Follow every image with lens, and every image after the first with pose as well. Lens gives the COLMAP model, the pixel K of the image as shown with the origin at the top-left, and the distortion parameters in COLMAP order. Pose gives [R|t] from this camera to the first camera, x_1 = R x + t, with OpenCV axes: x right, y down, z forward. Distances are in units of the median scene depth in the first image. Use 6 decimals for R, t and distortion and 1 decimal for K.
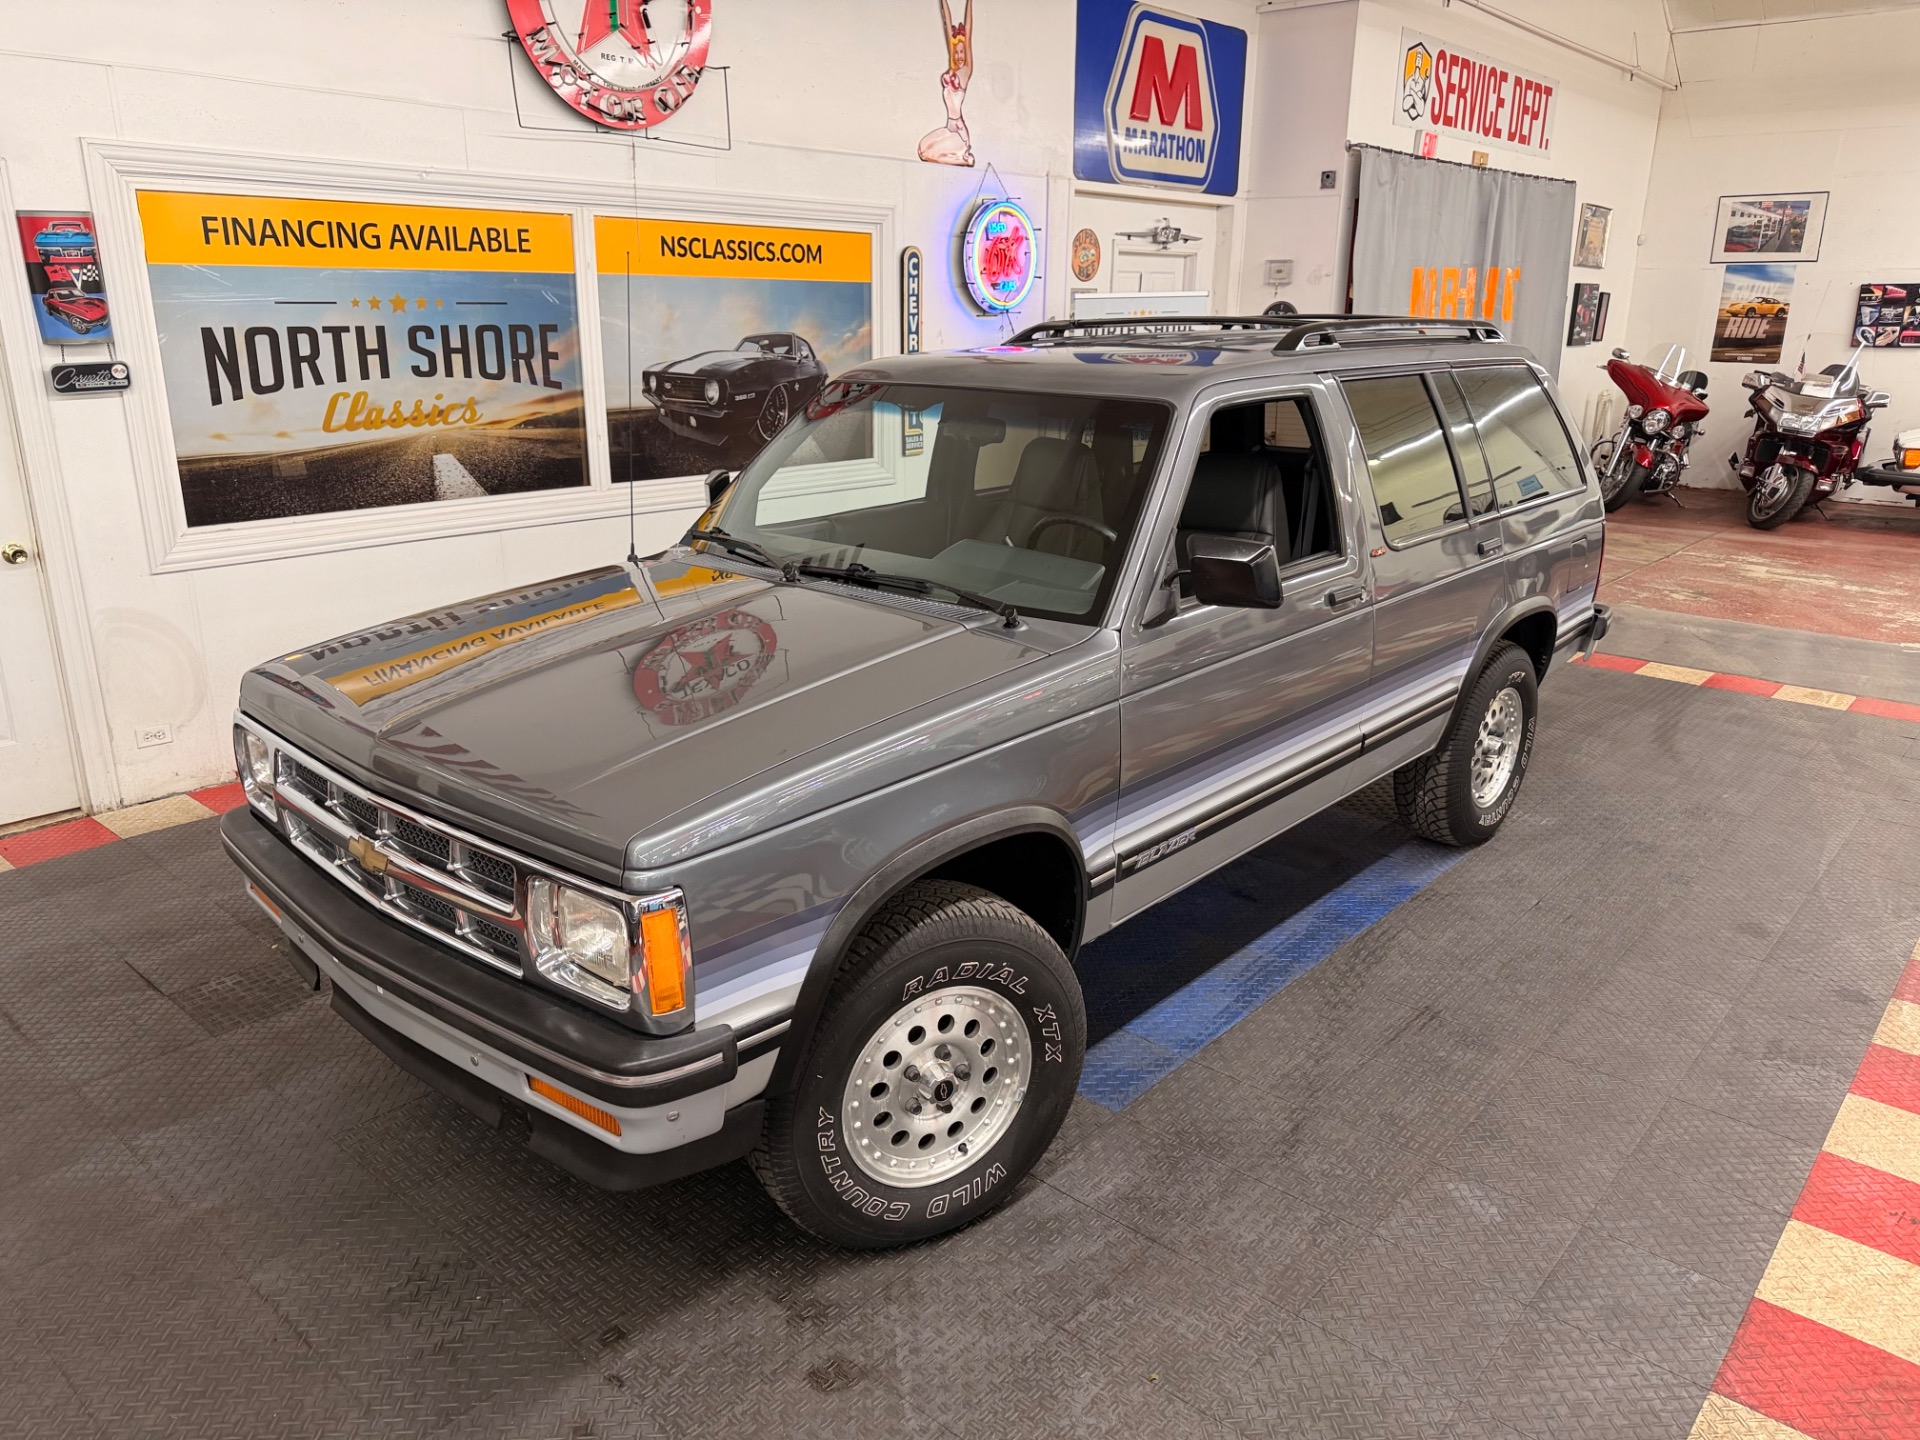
lens RADIAL K [[1365.0, 0, 964.3], [0, 1365.0, 728.7], [0, 0, 1]] dist [0.025663, -0.034027]
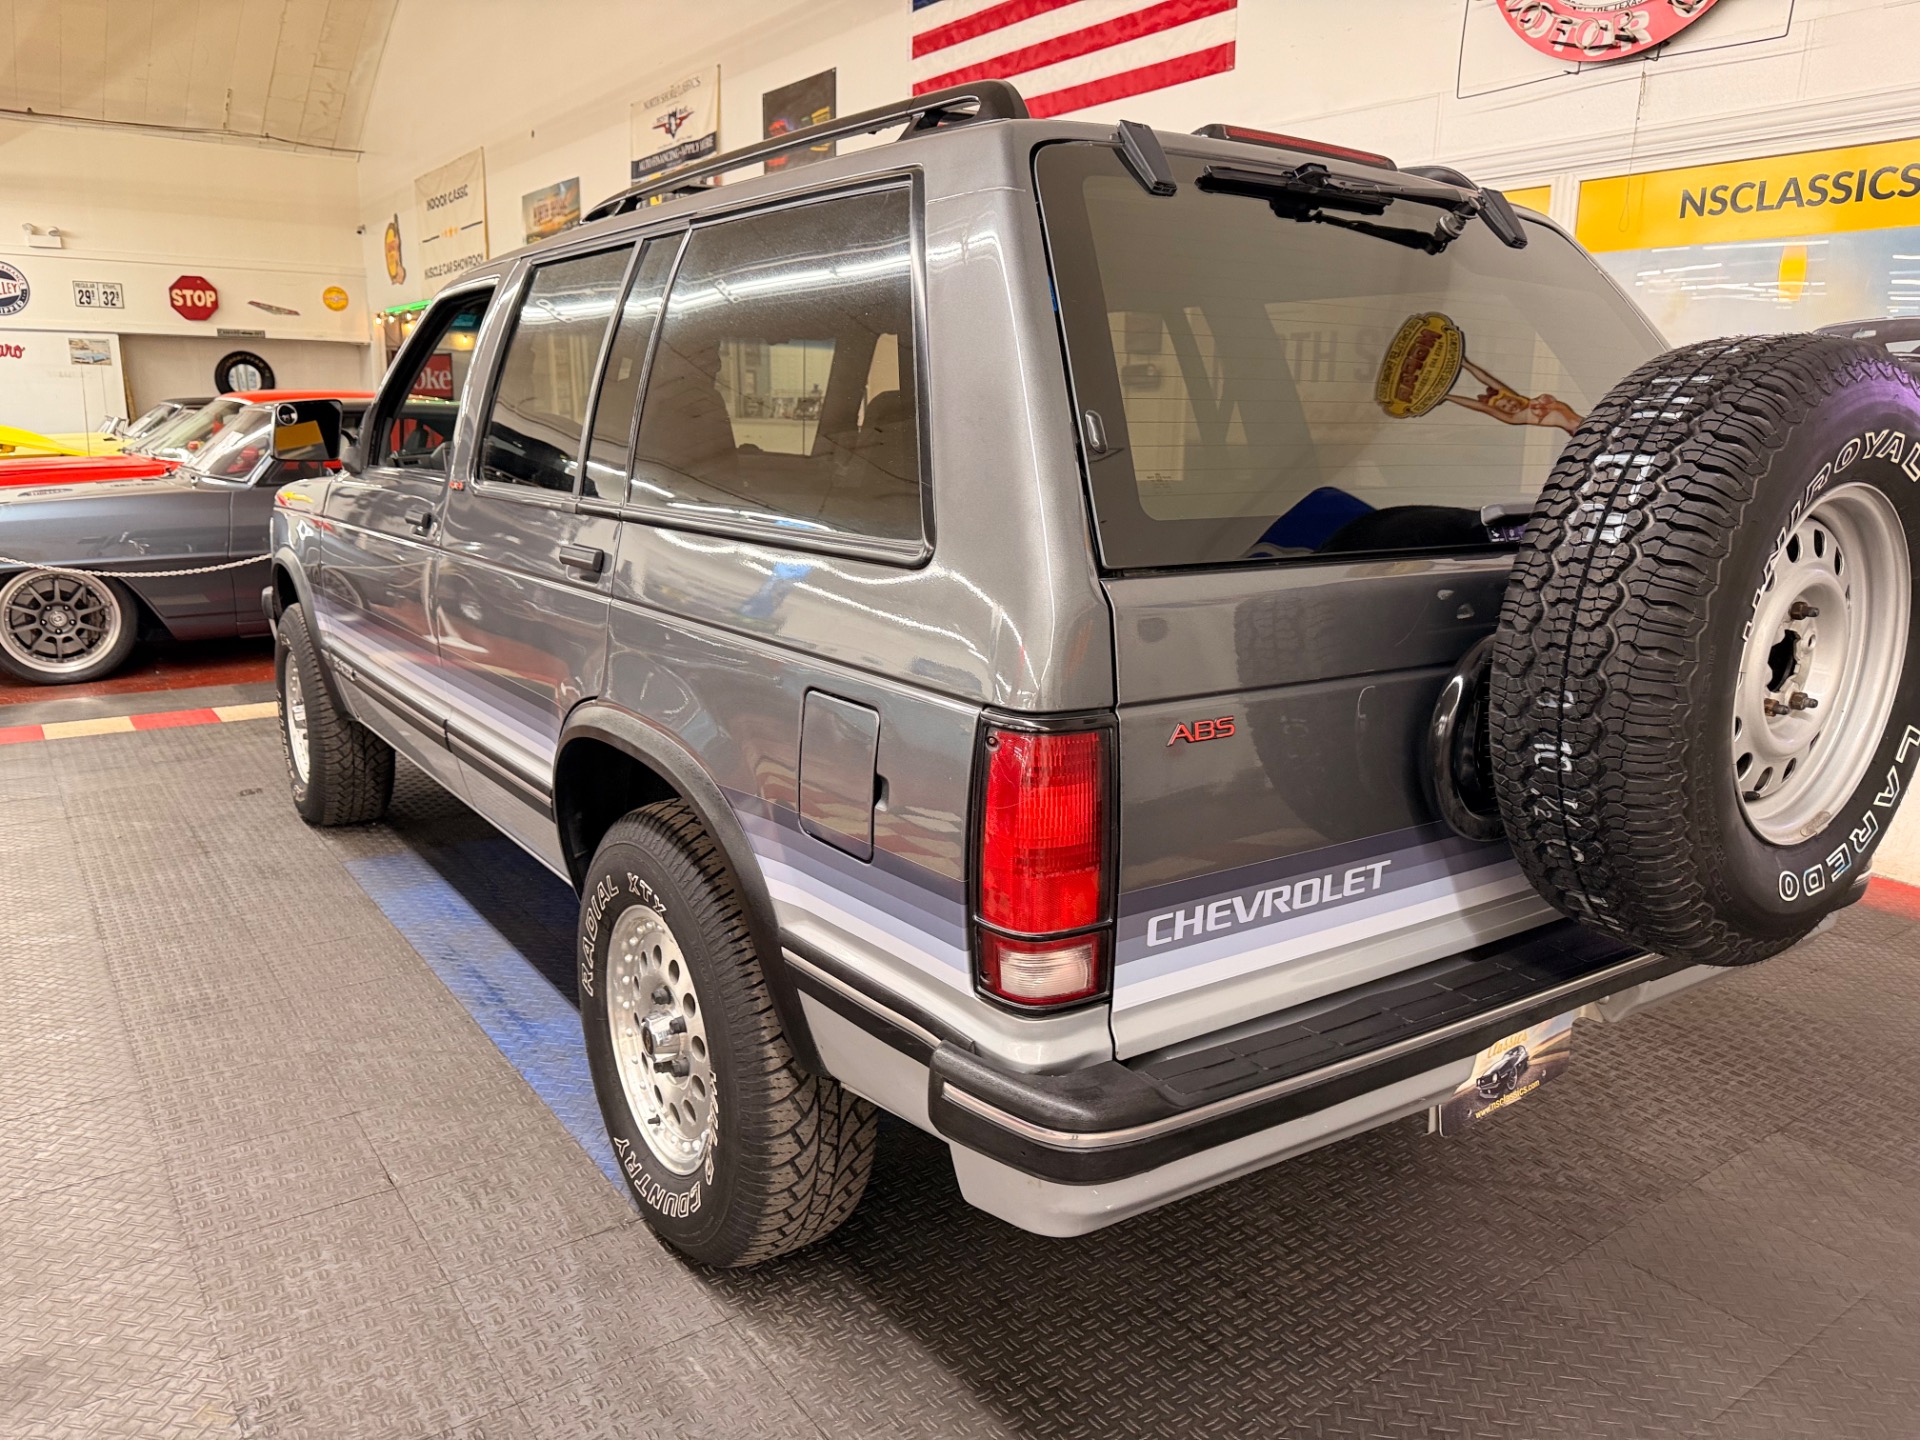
lens RADIAL K [[1365.0, 0, 941.9], [0, 1365.0, 713.4], [0, 0, 1]] dist [0.025663, -0.034027]
pose [[-0.230179, 0.192136, -0.953992, 0.694513], [-0.311074, 0.914354, 0.259209, -0.205892], [0.922091, 0.356426, -0.150696, 0.991840]]
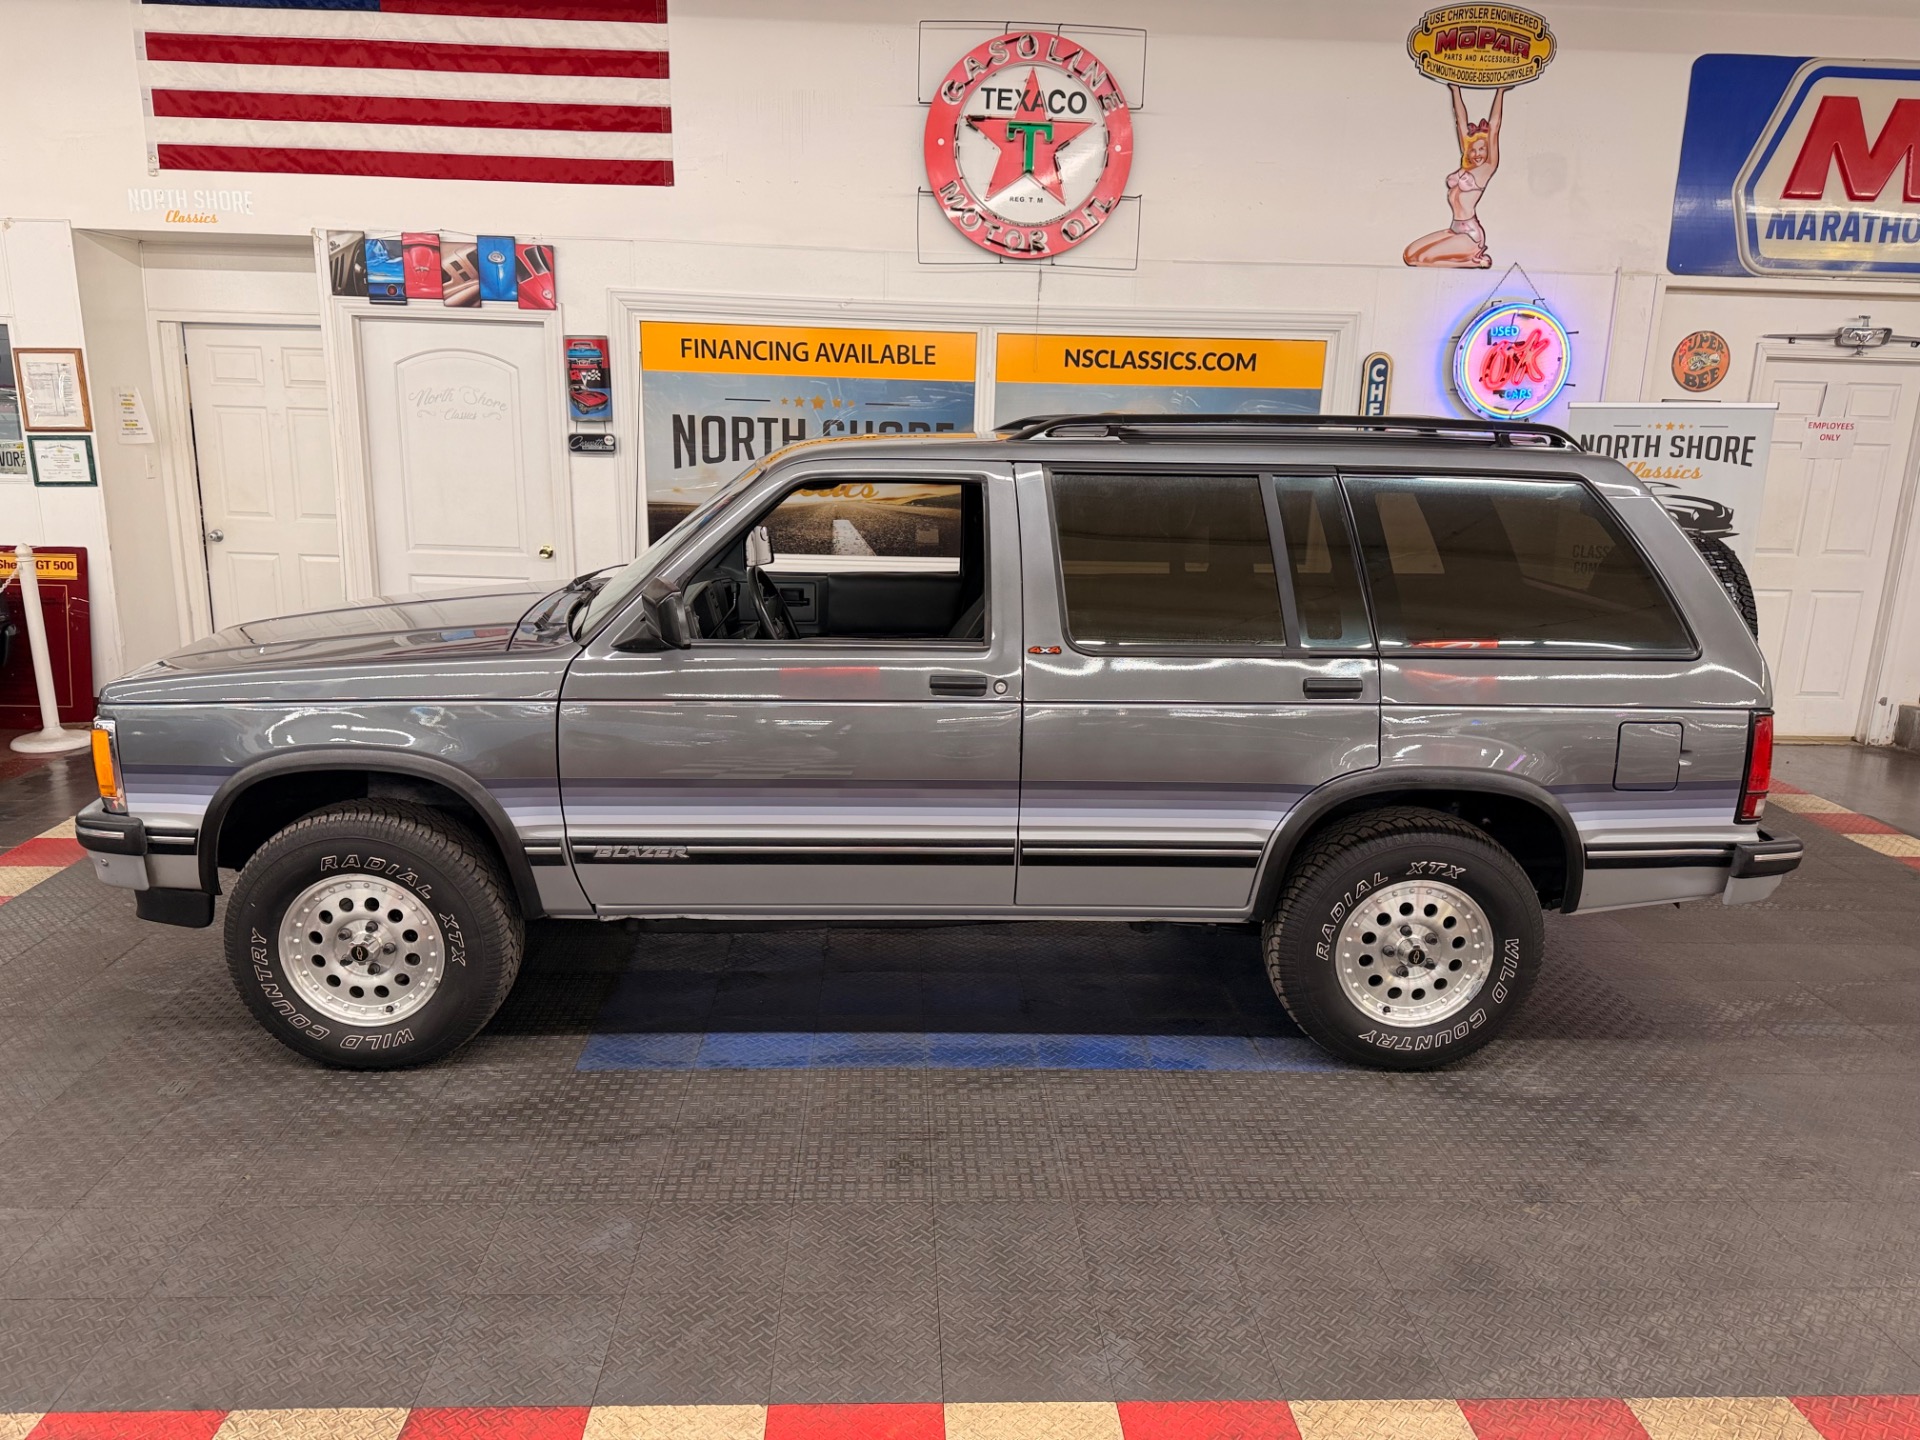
lens RADIAL K [[1365.0, 0, 950.2], [0, 1365.0, 734.9], [0, 0, 1]] dist [0.025663, -0.034027]
pose [[0.688730, 0.174109, -0.703802, 0.652024], [-0.234632, 0.972024, 0.010855, -0.046662], [0.686002, 0.157658, 0.710313, 0.215777]]
